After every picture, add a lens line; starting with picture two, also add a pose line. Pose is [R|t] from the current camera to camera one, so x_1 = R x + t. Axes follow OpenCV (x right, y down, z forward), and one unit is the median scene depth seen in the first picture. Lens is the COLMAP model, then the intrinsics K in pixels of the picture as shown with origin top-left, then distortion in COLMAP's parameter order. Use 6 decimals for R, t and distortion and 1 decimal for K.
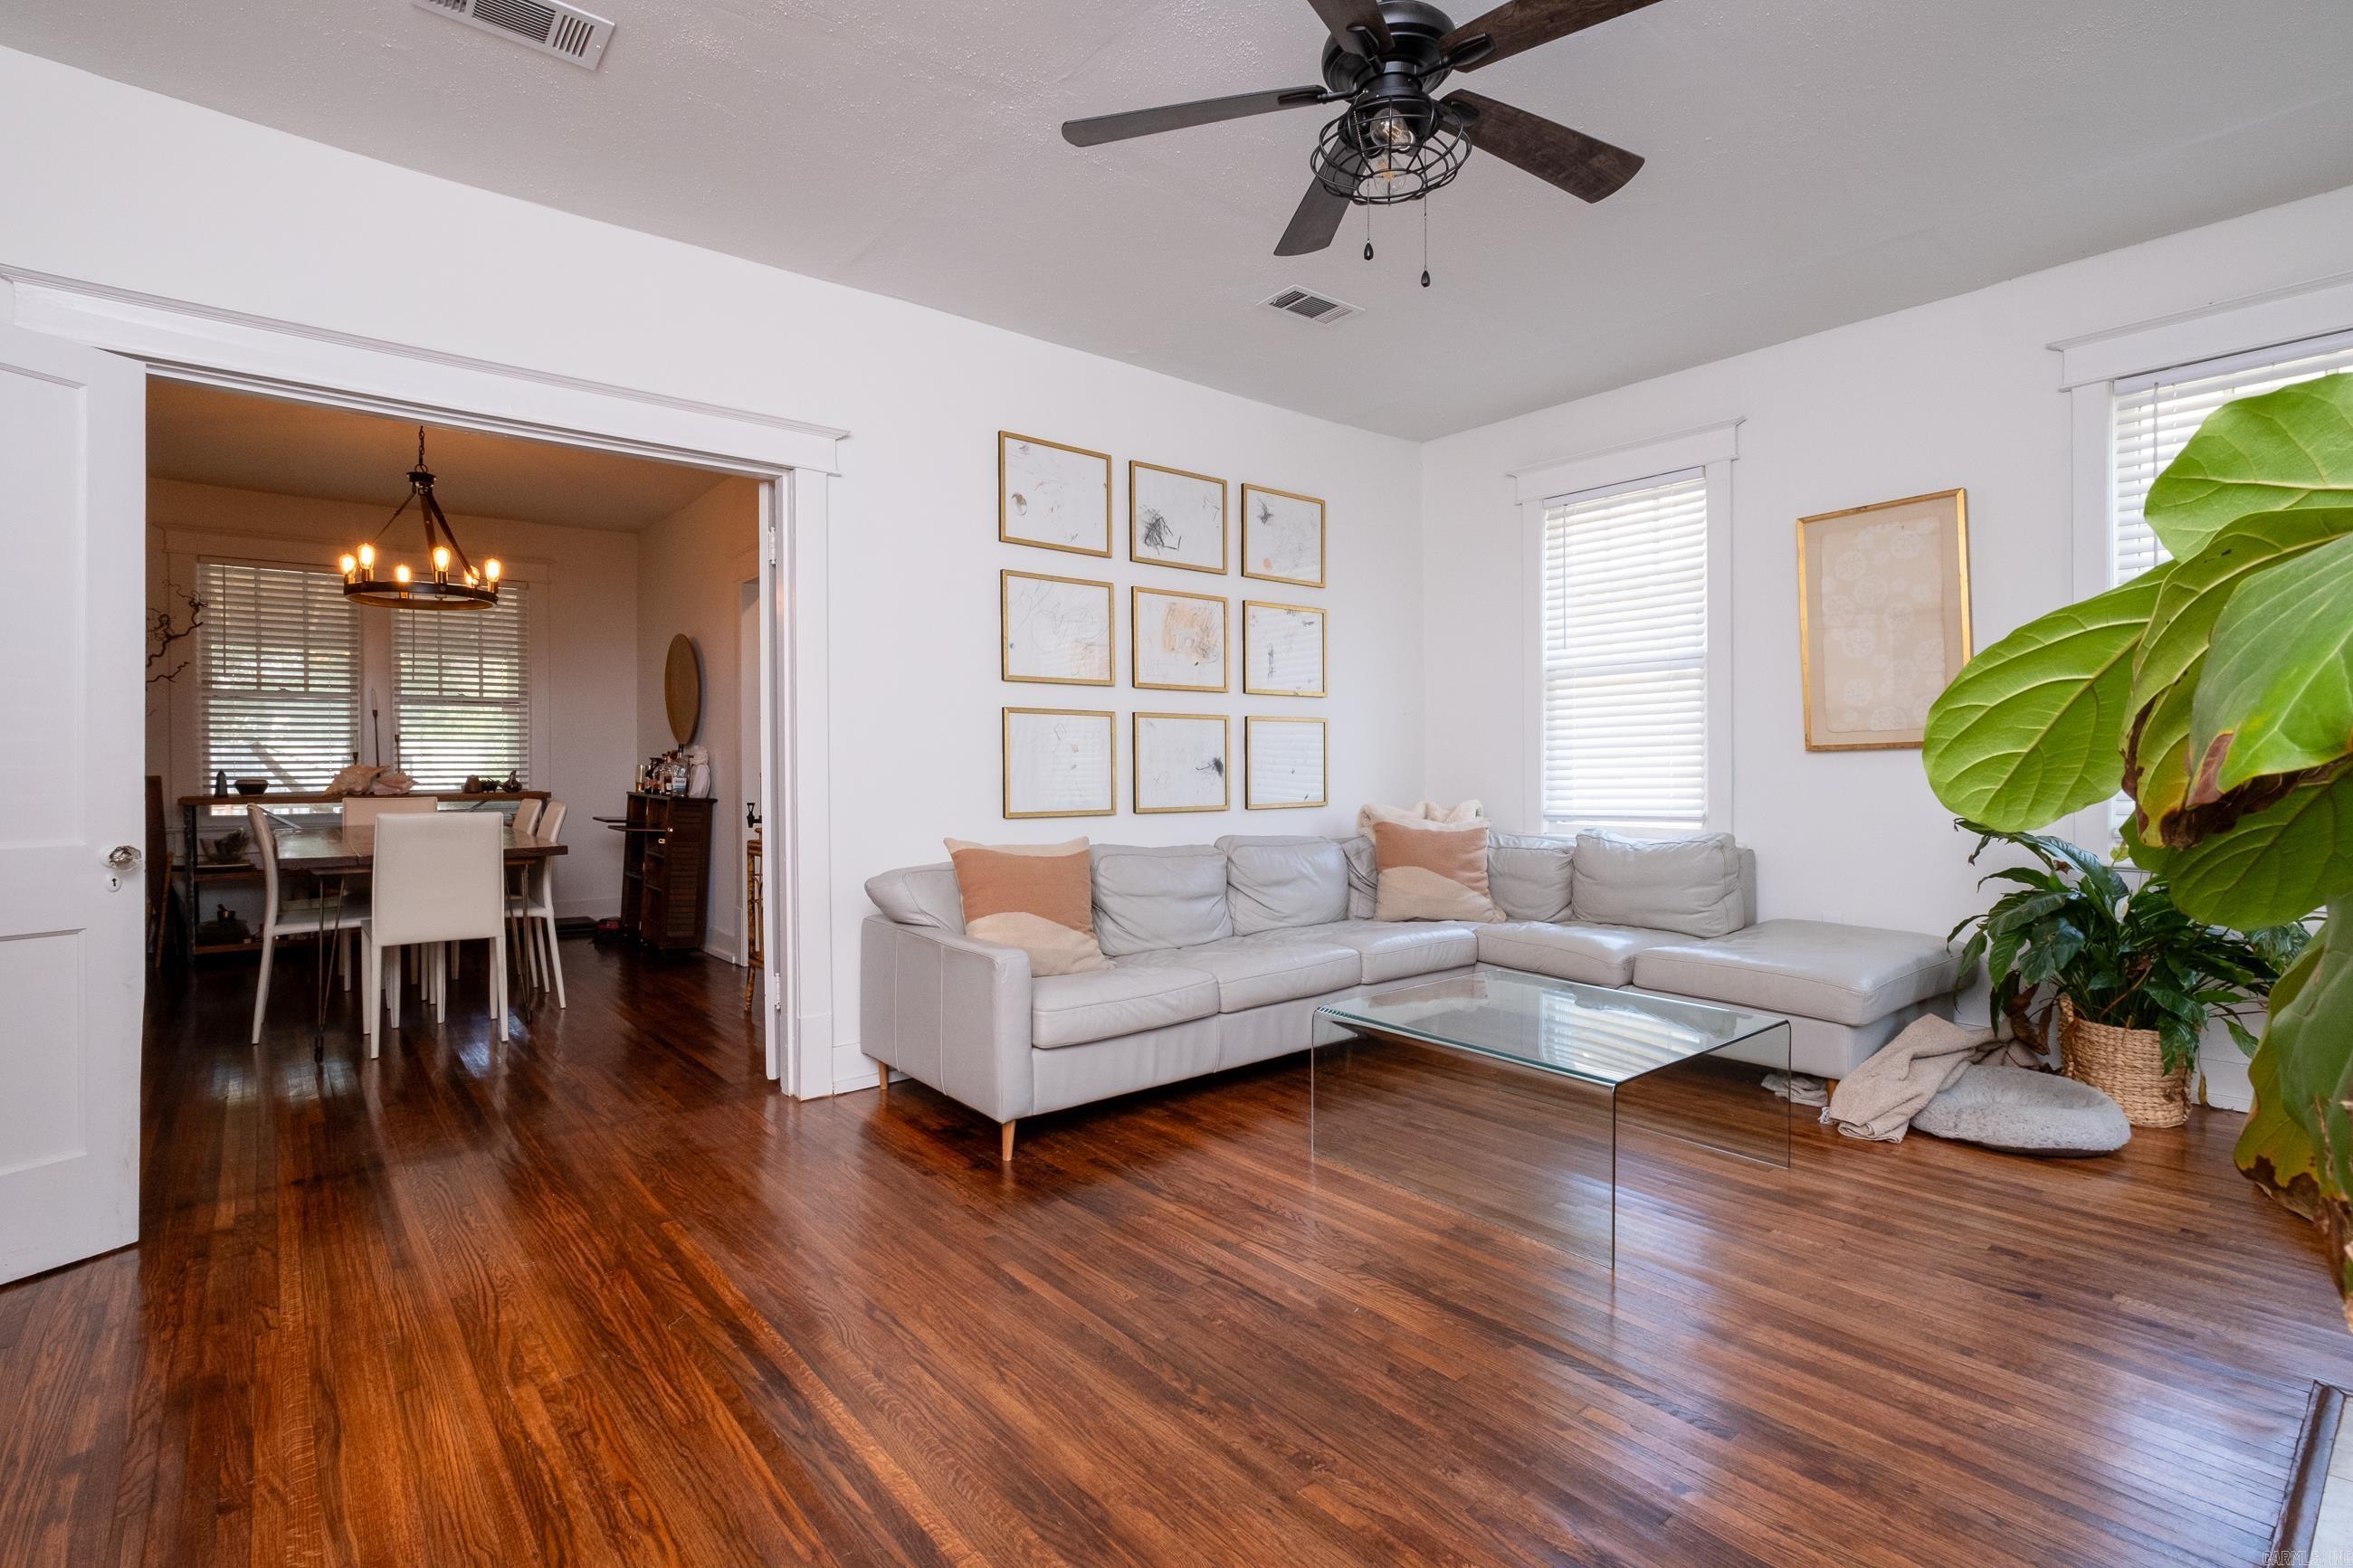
lens RADIAL K [[1109.3, 0, 1192.3], [0, 1109.3, 774.8], [0, 0, 1]] dist [-0.012012, 0.002927]
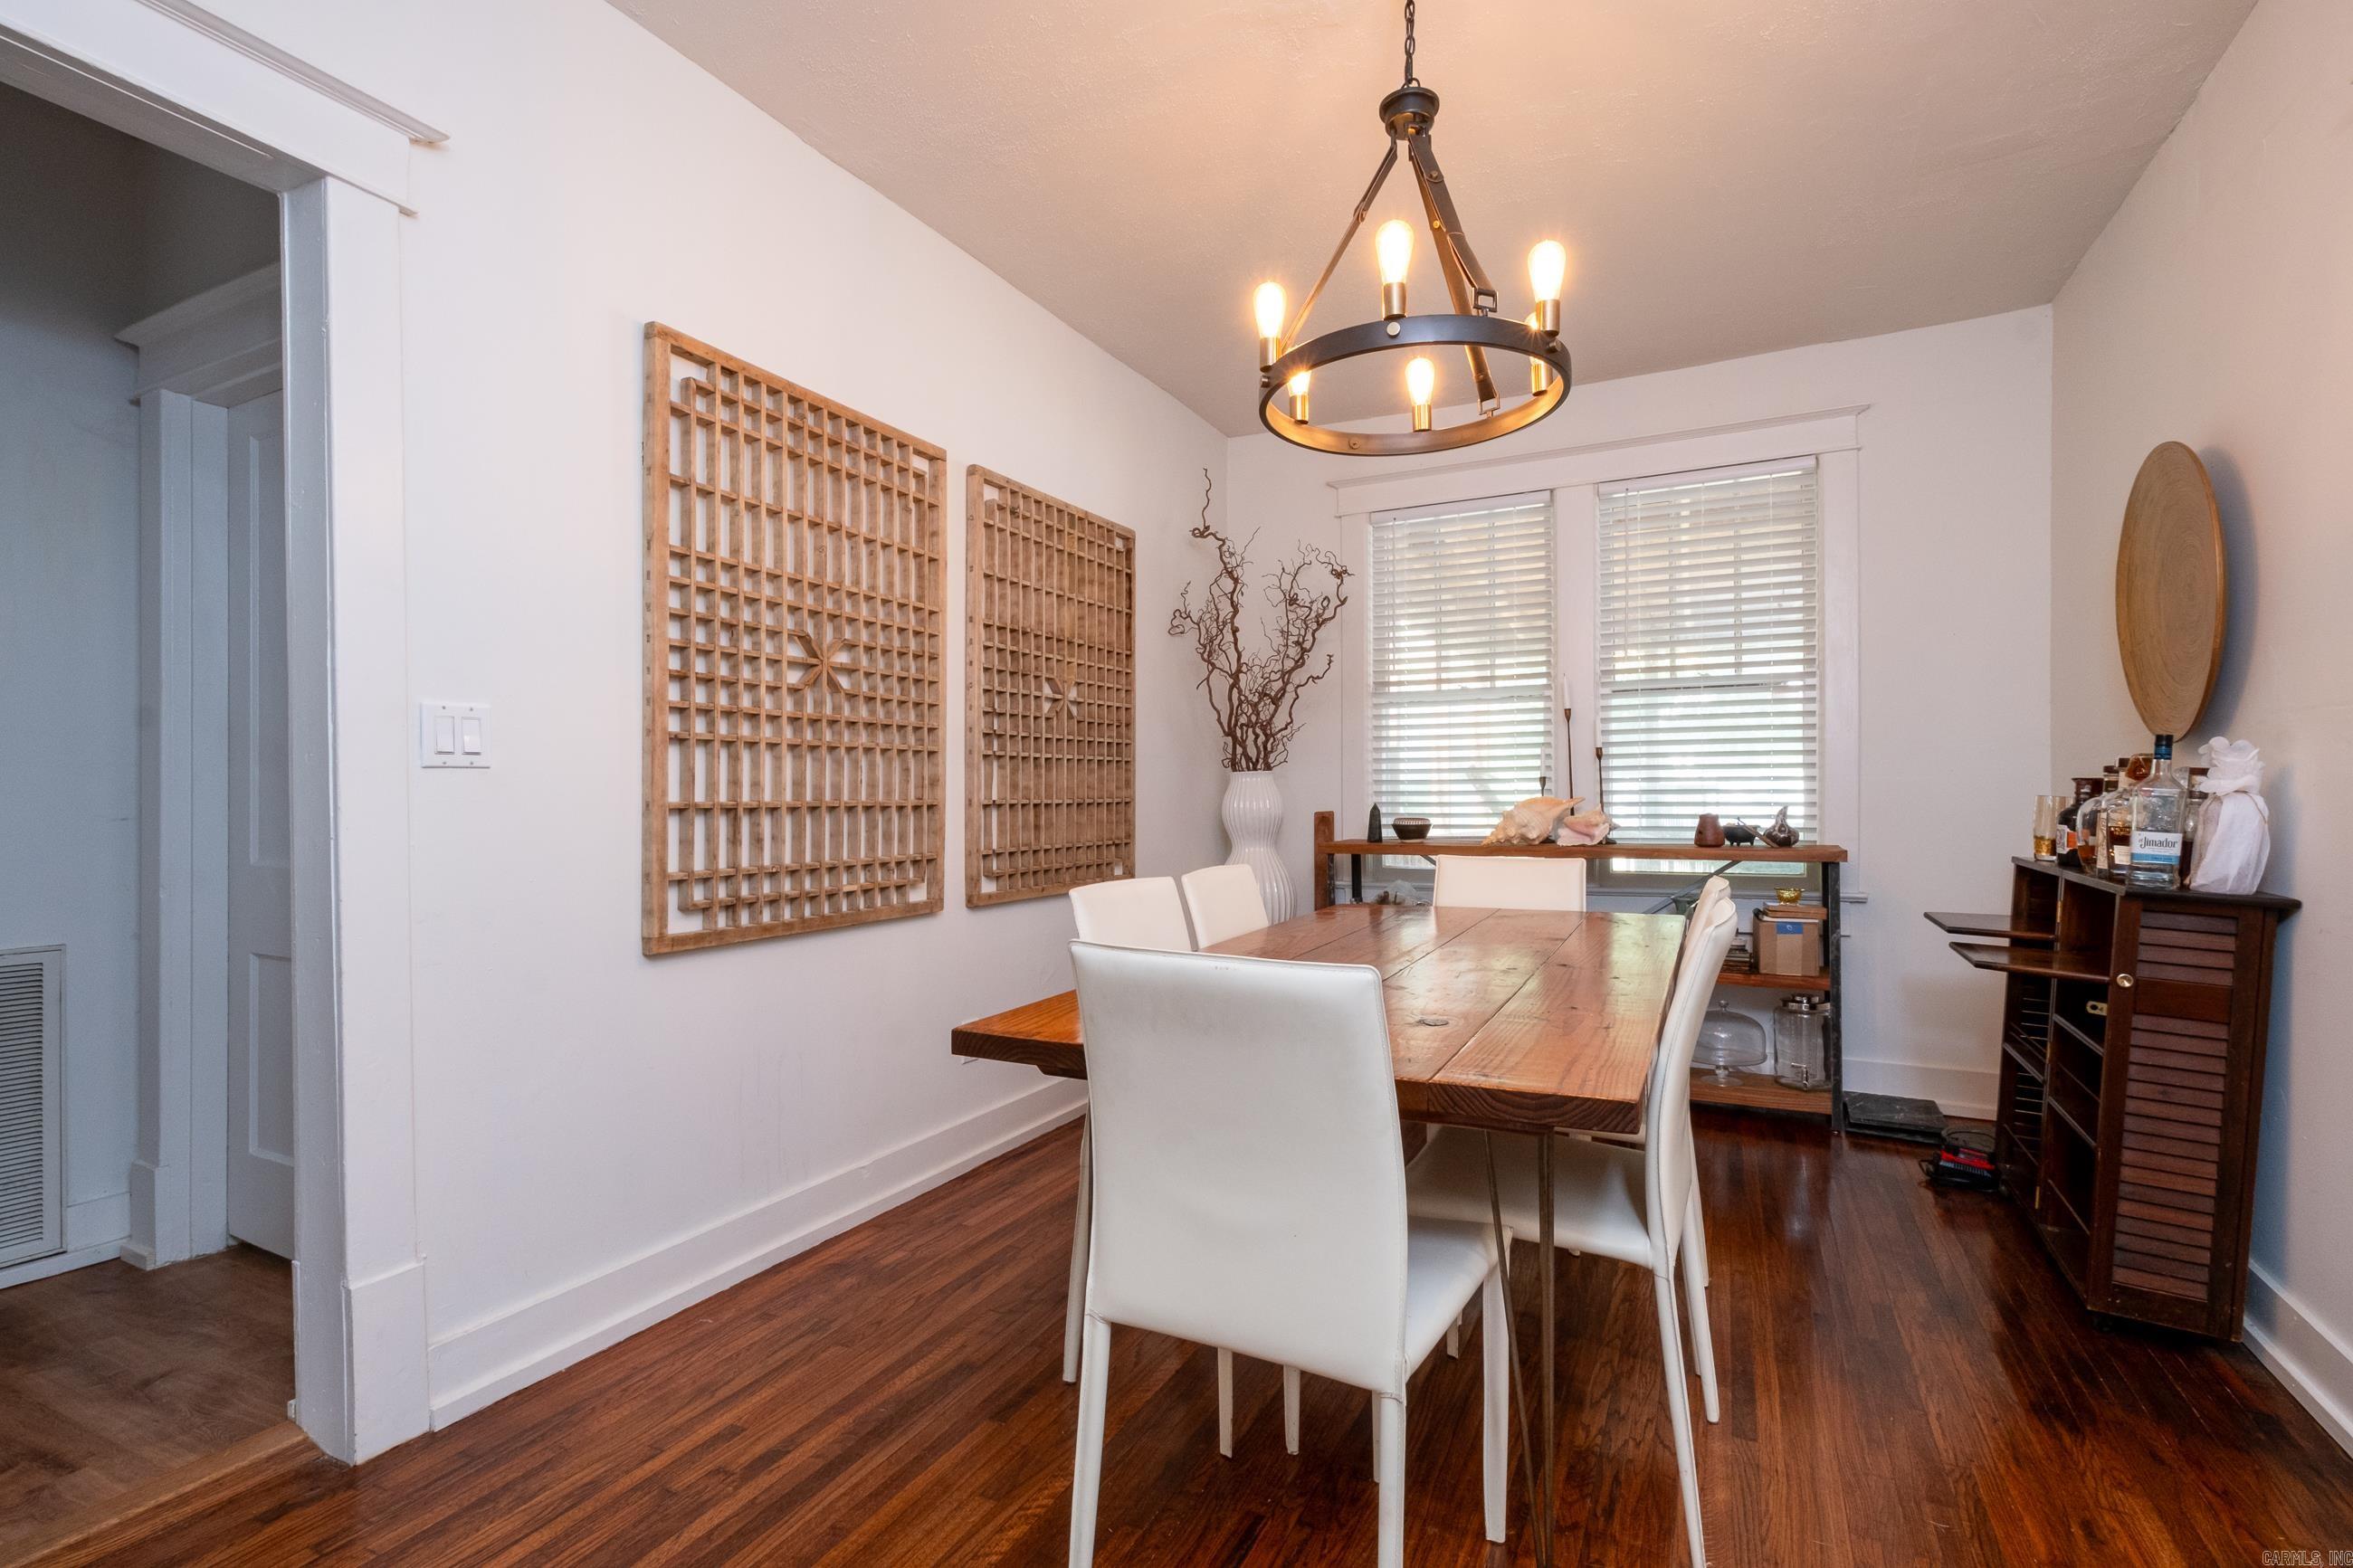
lens RADIAL K [[1122.1, 0, 1182.3], [0, 1122.1, 794.1], [0, 0, 1]] dist [-0.004943, -0.000263]
pose [[0.405638, -0.004327, -0.914024, -0.357892], [-0.005032, 0.999963, -0.006968, -0.006972], [0.914020, 0.007426, 0.405601, 0.774400]]
